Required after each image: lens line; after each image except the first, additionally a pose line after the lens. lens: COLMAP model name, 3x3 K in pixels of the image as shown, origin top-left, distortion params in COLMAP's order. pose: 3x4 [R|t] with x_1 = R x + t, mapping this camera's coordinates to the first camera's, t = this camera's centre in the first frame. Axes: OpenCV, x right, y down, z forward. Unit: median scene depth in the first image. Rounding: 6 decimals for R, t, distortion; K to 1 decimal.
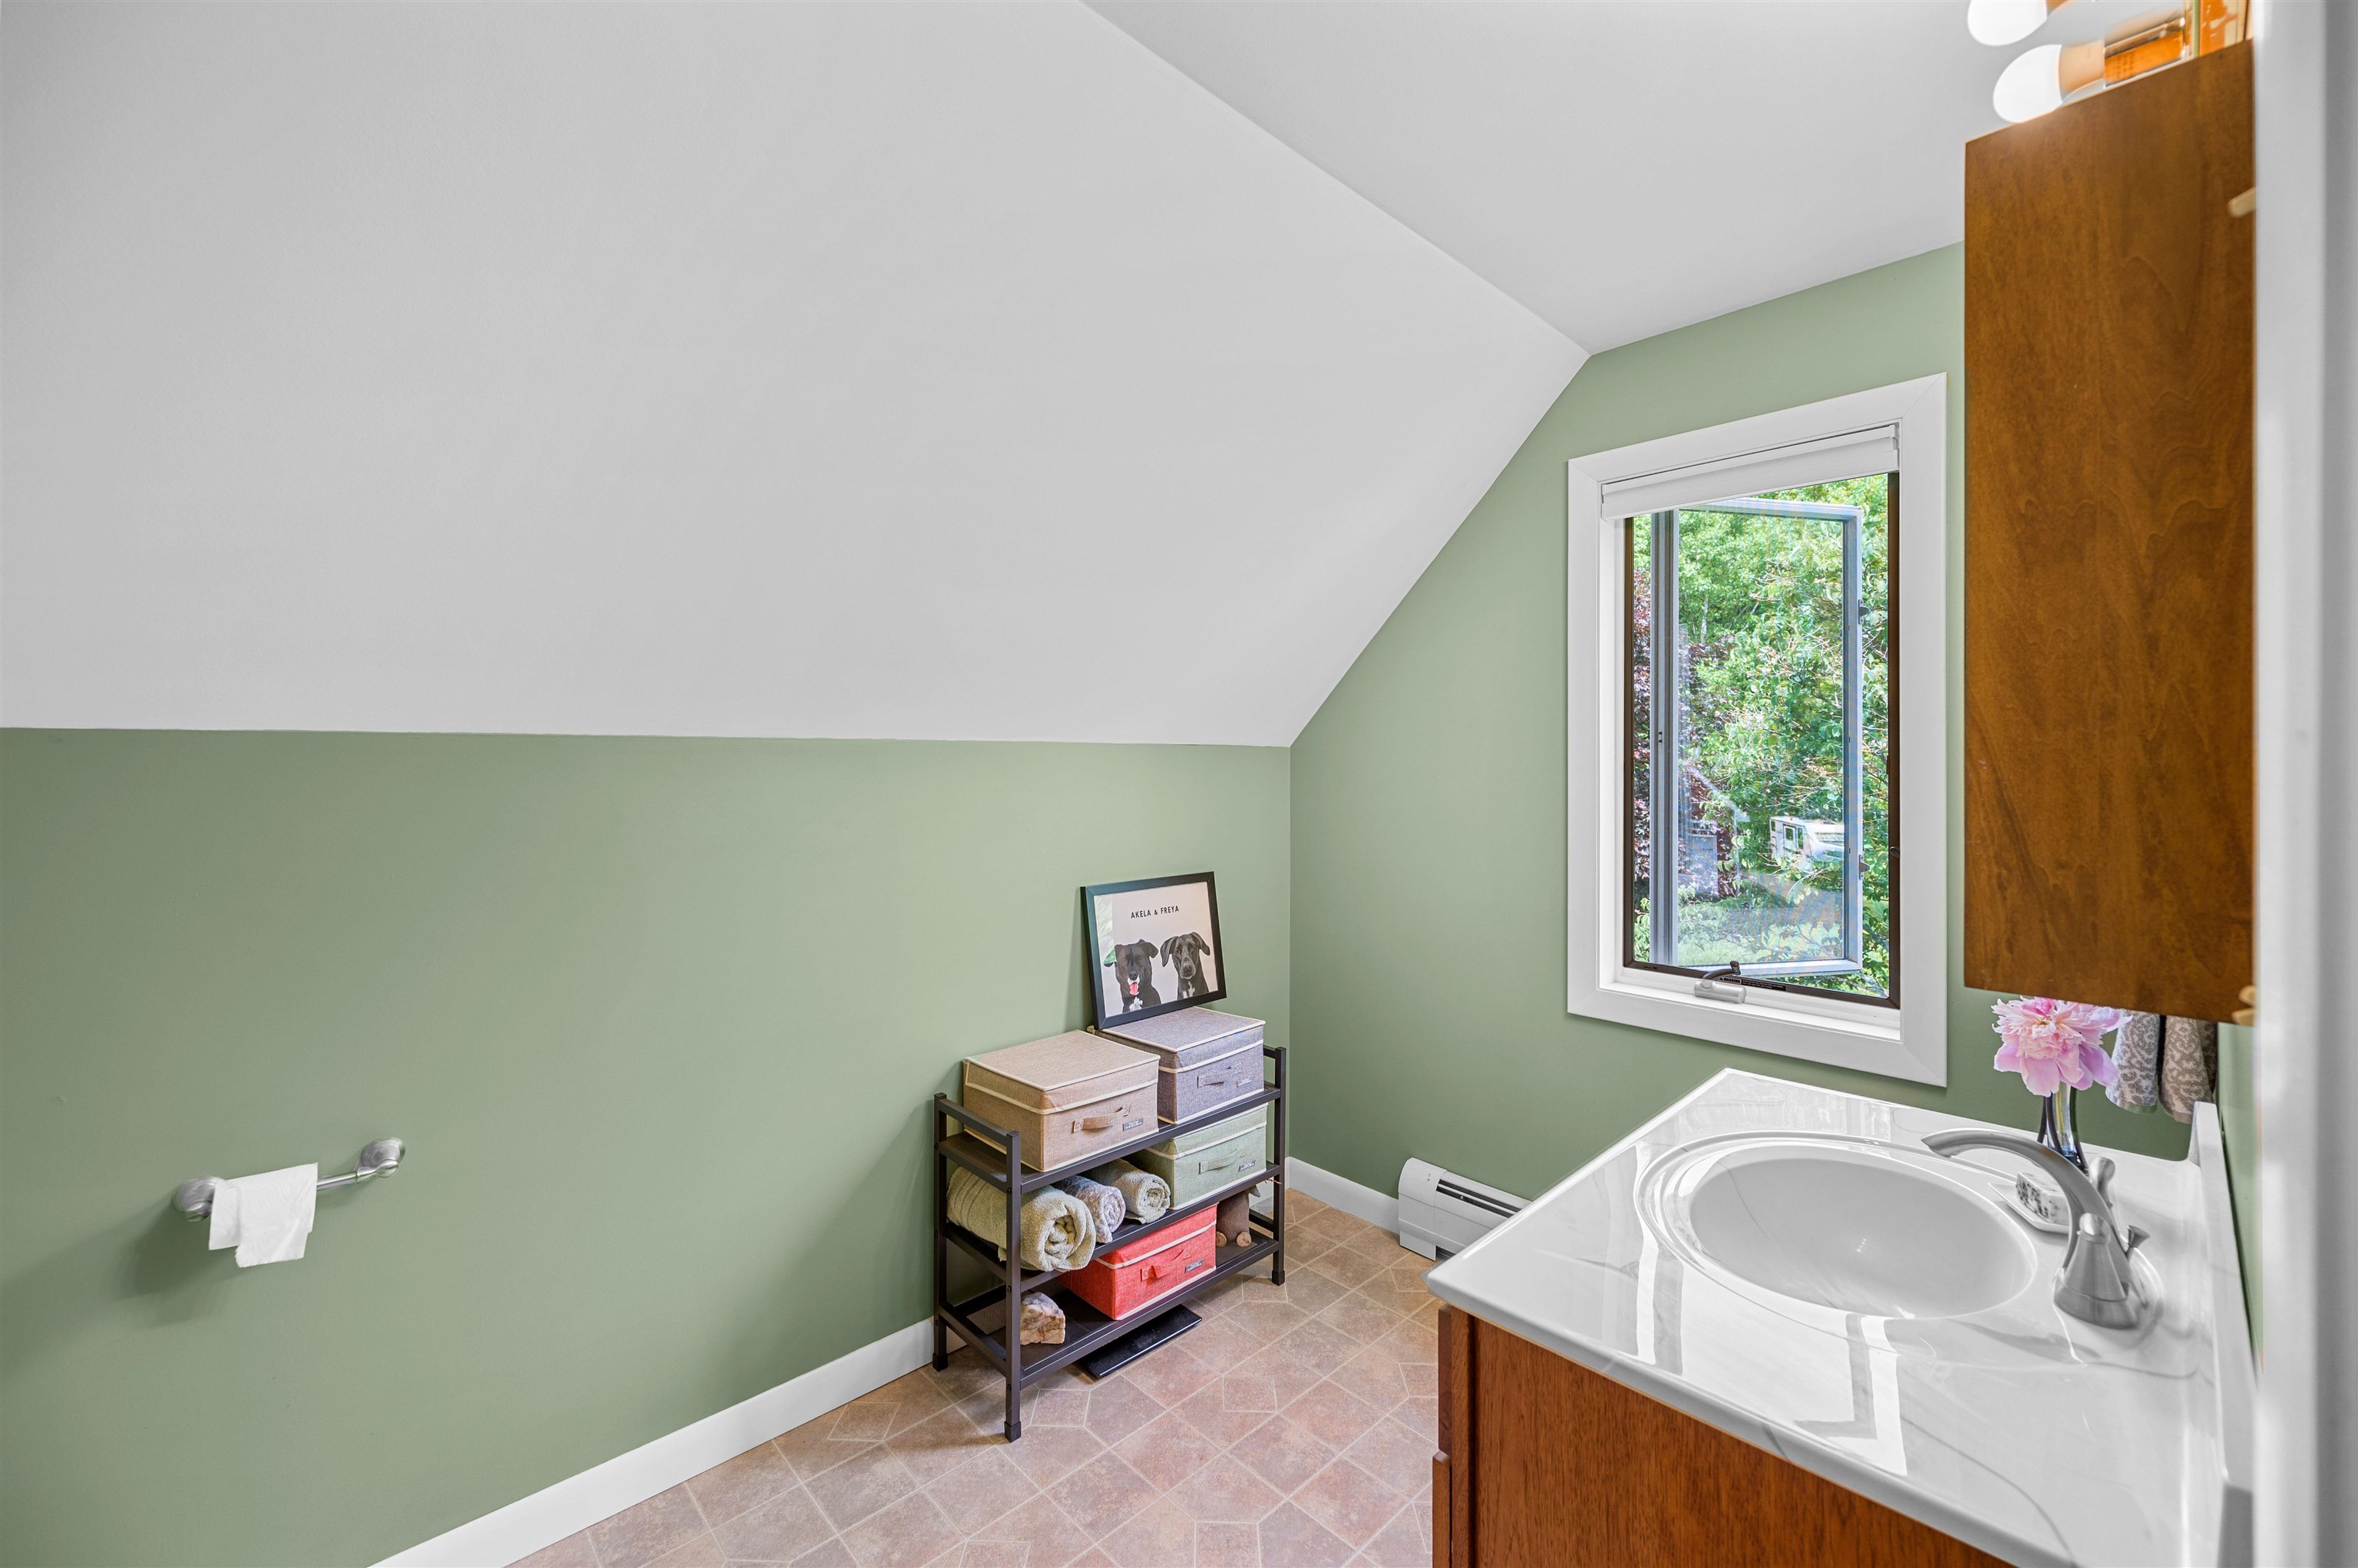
lens RADIAL K [[929.8, 0, 1177.7], [0, 929.8, 766.1], [0, 0, 1]] dist [-0.000098, 0.000095]
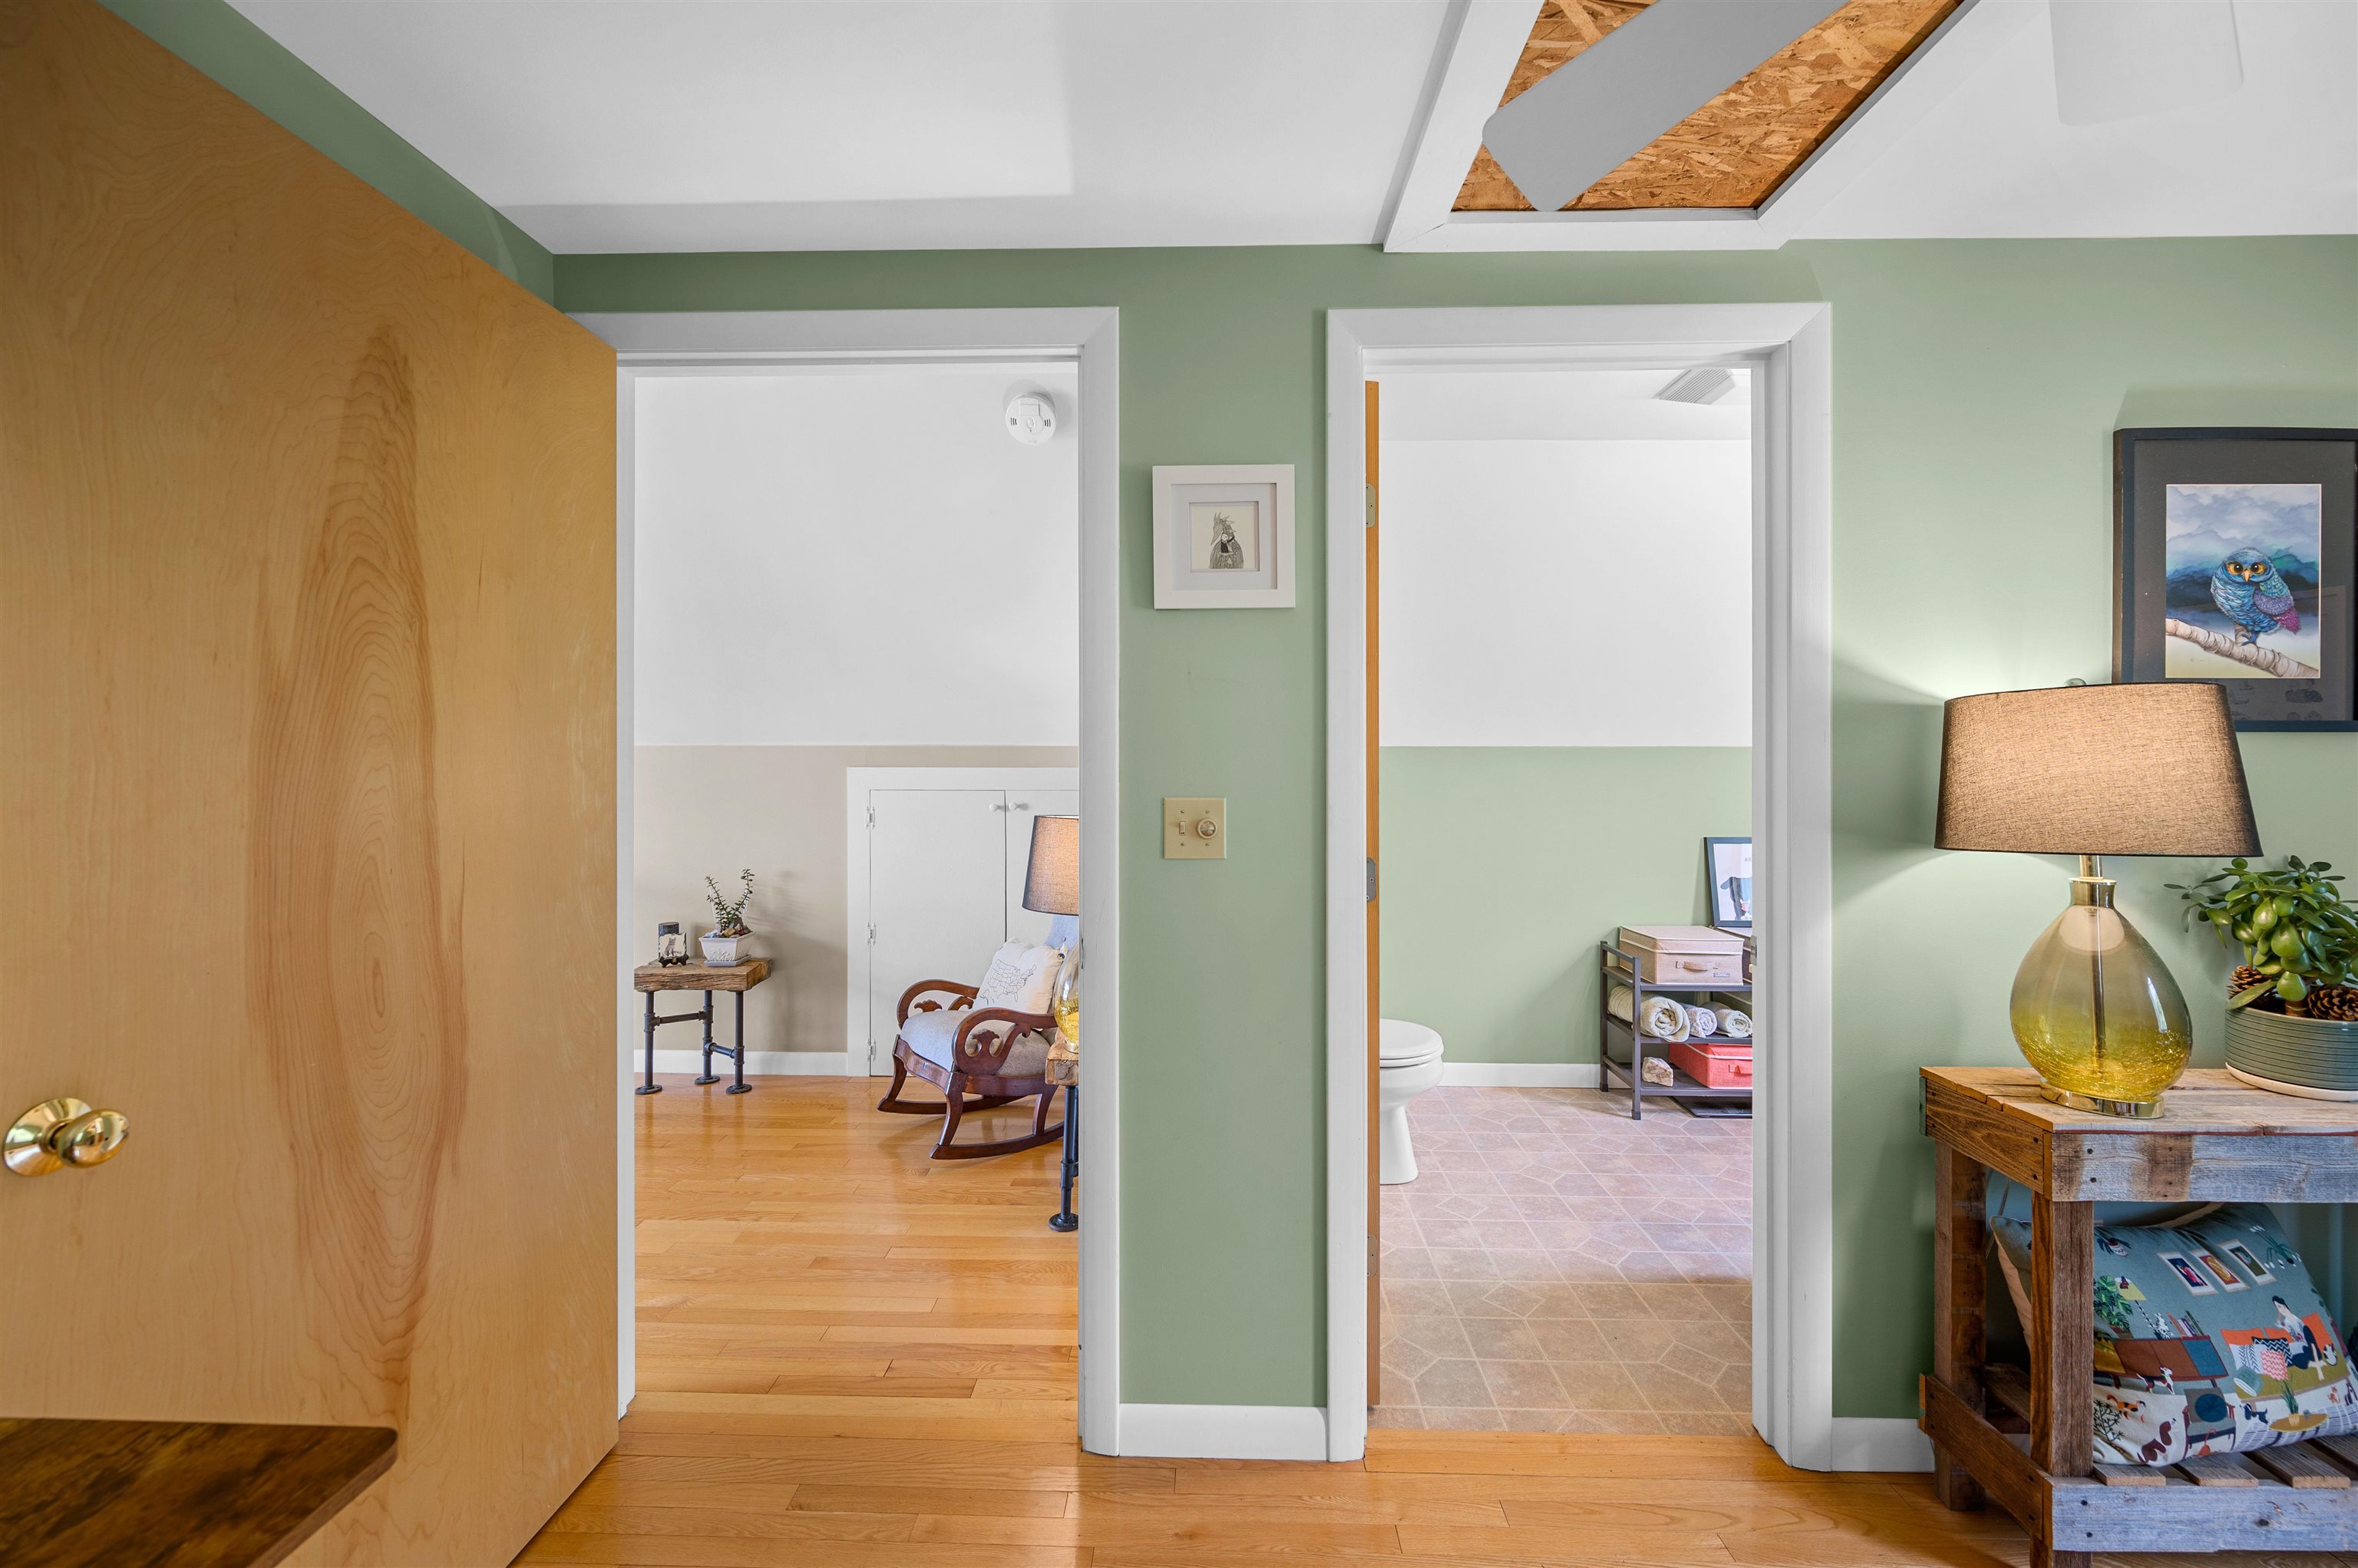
lens RADIAL K [[929.8, 0, 1185.2], [0, 929.8, 761.0], [0, 0, 1]] dist [-0.000098, 0.000095]
pose [[0.698484, -0.000099, -0.715625, 0.494682], [-0.002236, 0.999995, -0.002322, 0.005140], [0.715622, 0.003222, 0.698480, -0.898271]]
